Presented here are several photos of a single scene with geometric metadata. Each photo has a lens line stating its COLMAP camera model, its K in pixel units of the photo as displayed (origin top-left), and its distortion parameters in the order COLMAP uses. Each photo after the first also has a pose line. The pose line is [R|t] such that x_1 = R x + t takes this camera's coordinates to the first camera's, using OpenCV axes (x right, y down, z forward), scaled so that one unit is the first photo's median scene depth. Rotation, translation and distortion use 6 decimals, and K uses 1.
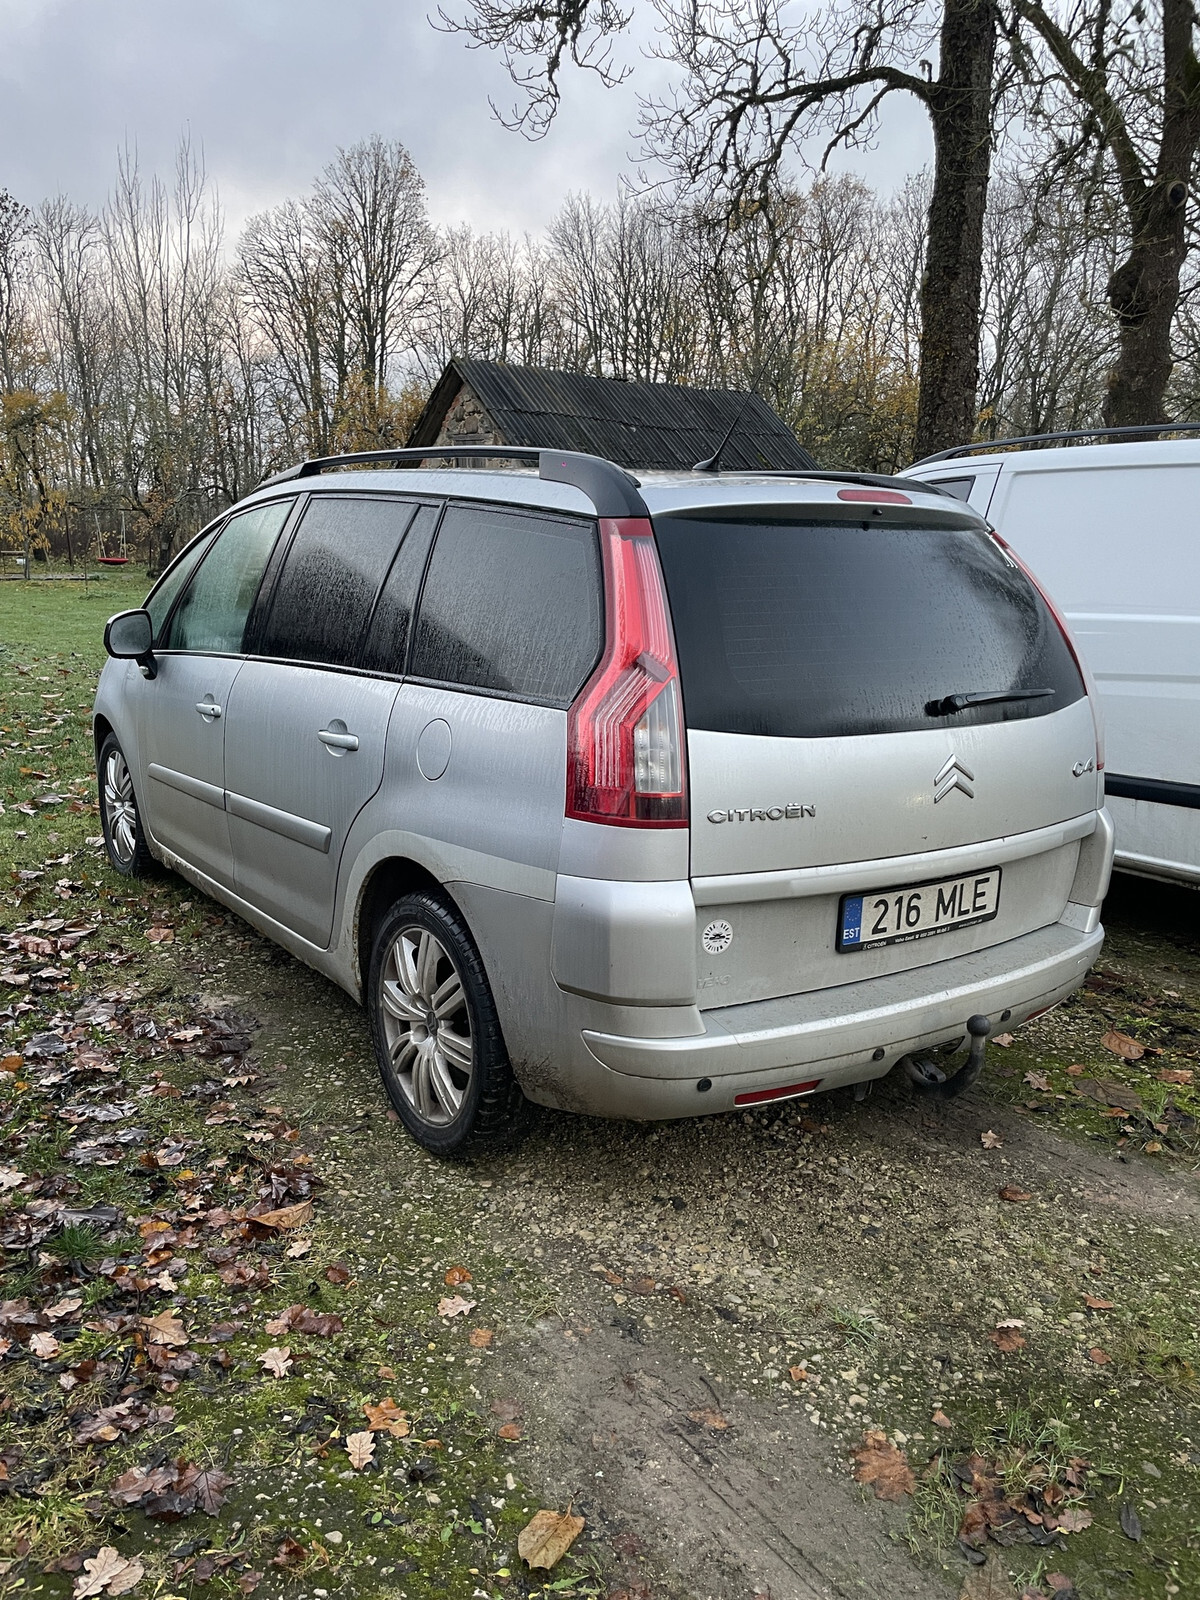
lens RADIAL K [[1236.8, 0, 600.0], [0, 1236.8, 800.0], [0, 0, 1]] dist [-0.003309, -0.001872]
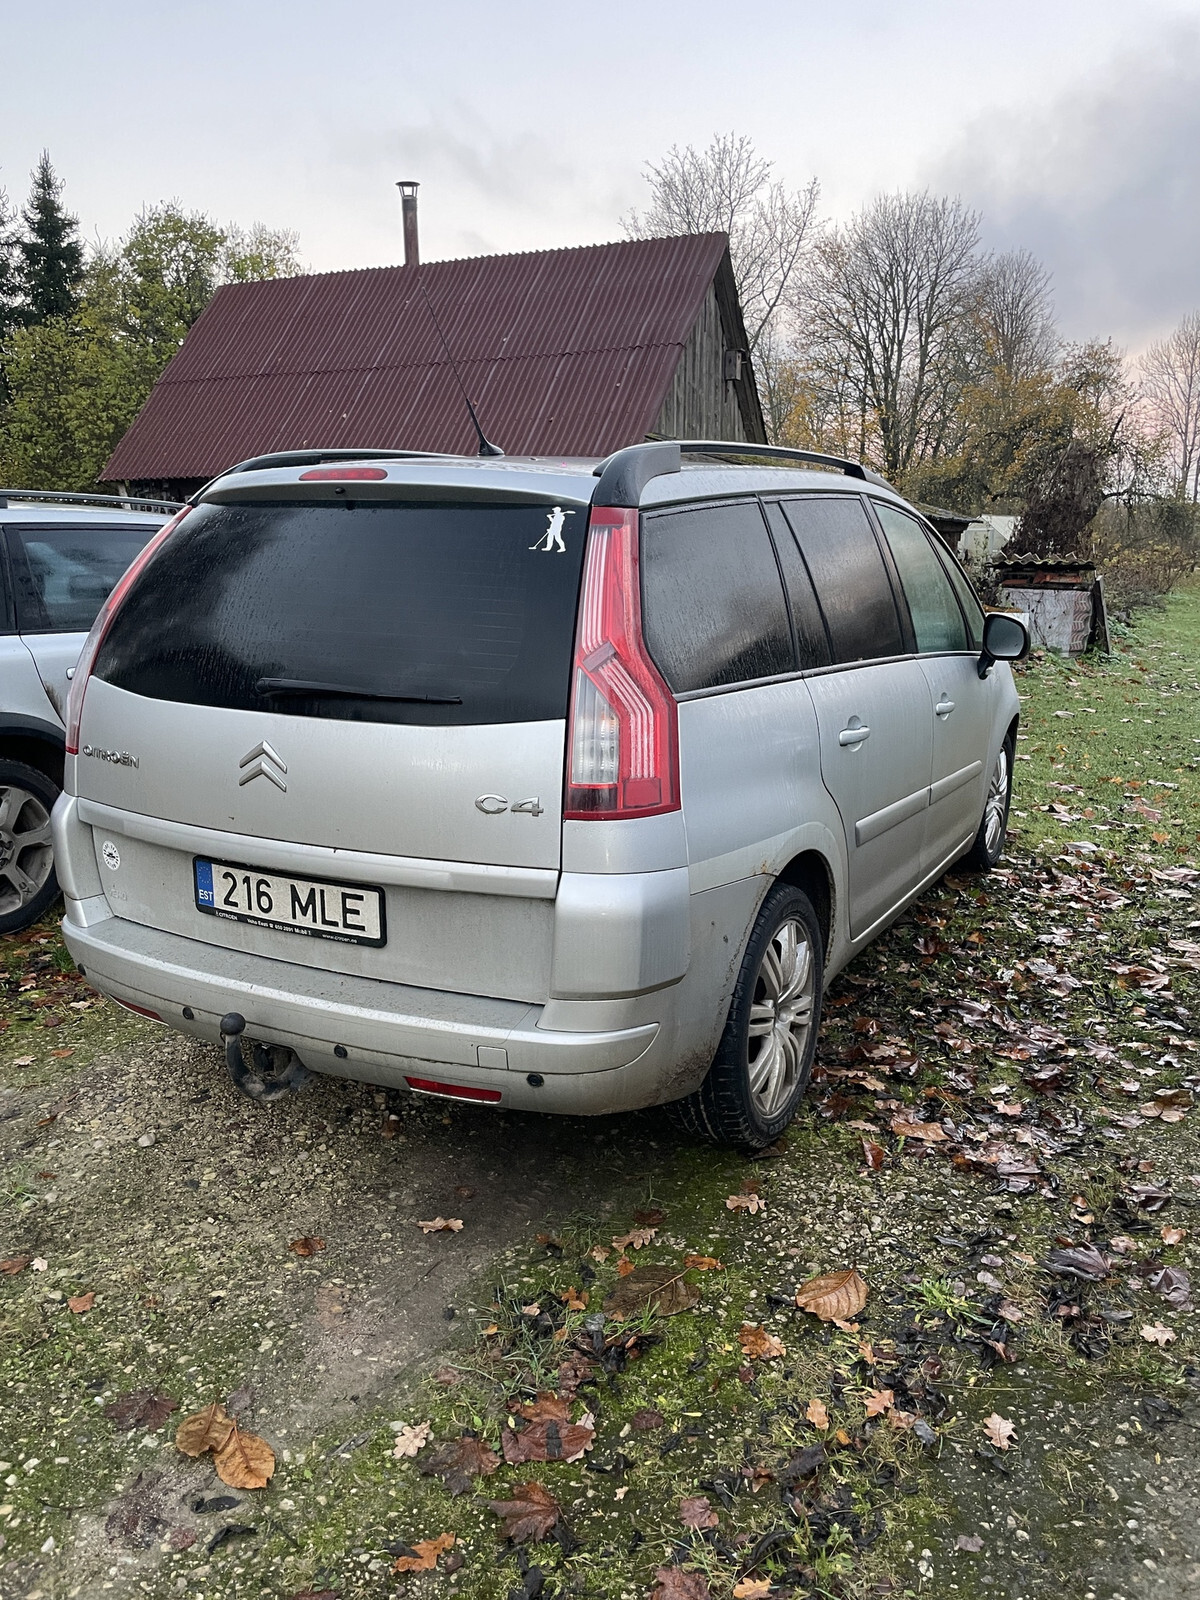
lens RADIAL K [[1233.1, 0, 600.0], [0, 1233.1, 800.0], [0, 0, 1]] dist [0.003542, 0.000584]
pose [[0.445238, 0.159419, -0.881107, 1.212287], [-0.175298, 0.980501, 0.088822, -0.118133], [0.878086, 0.114909, 0.464501, 0.766288]]
